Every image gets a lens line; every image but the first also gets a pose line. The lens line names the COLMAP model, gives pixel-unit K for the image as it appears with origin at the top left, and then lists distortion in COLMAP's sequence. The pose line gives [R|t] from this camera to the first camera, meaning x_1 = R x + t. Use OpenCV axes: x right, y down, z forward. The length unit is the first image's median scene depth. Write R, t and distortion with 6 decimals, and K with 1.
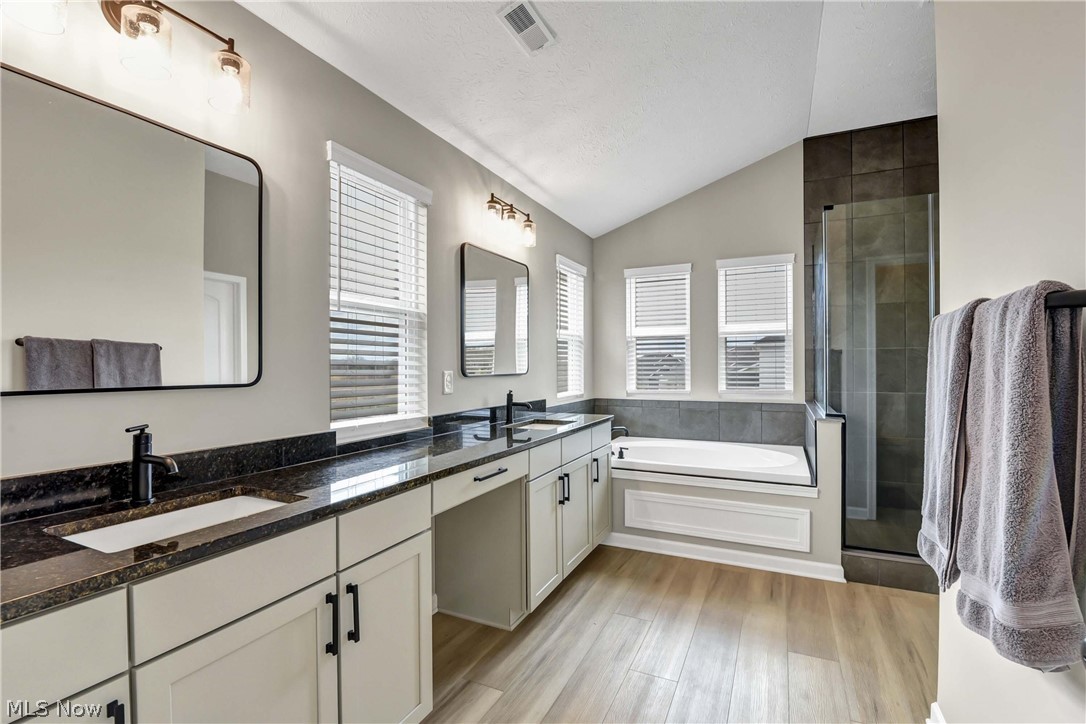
lens RADIAL K [[485.5, 0, 548.4], [0, 485.5, 366.7], [0, 0, 1]] dist [-0.001516, -0.000023]
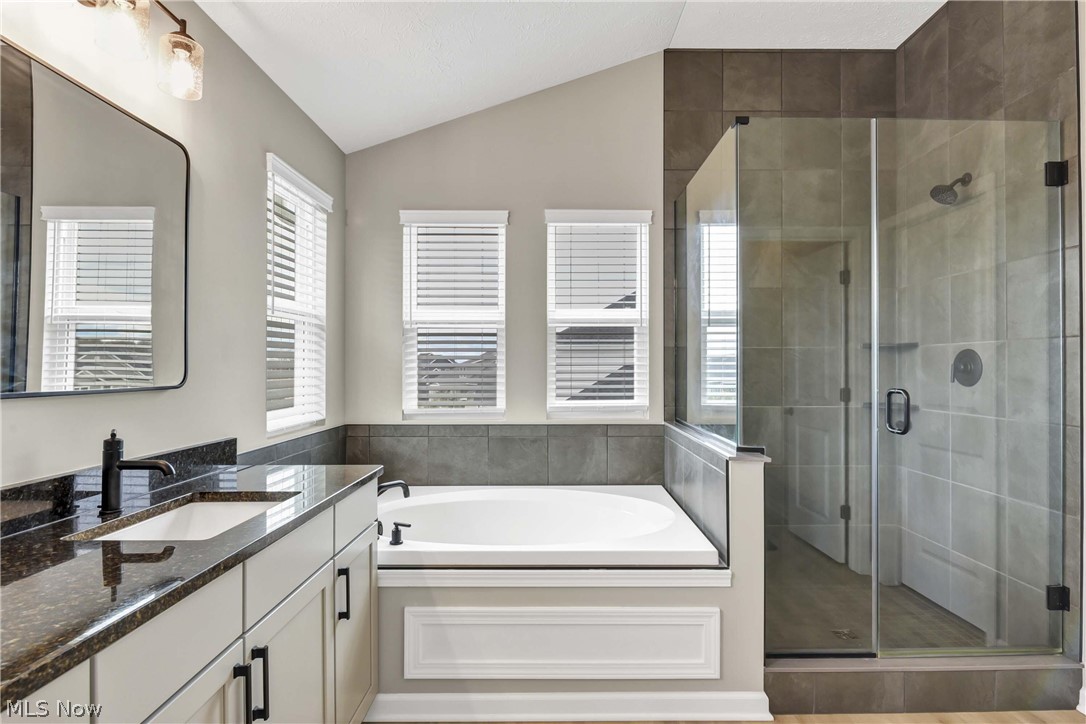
lens RADIAL K [[524.9, 0, 554.0], [0, 524.9, 364.7], [0, 0, 1]] dist [-0.004564, -0.001261]
pose [[0.894442, 0.007544, 0.447120, 0.043101], [-0.003178, 0.999940, -0.010514, -0.001473], [-0.447173, 0.007984, 0.894412, 0.382760]]
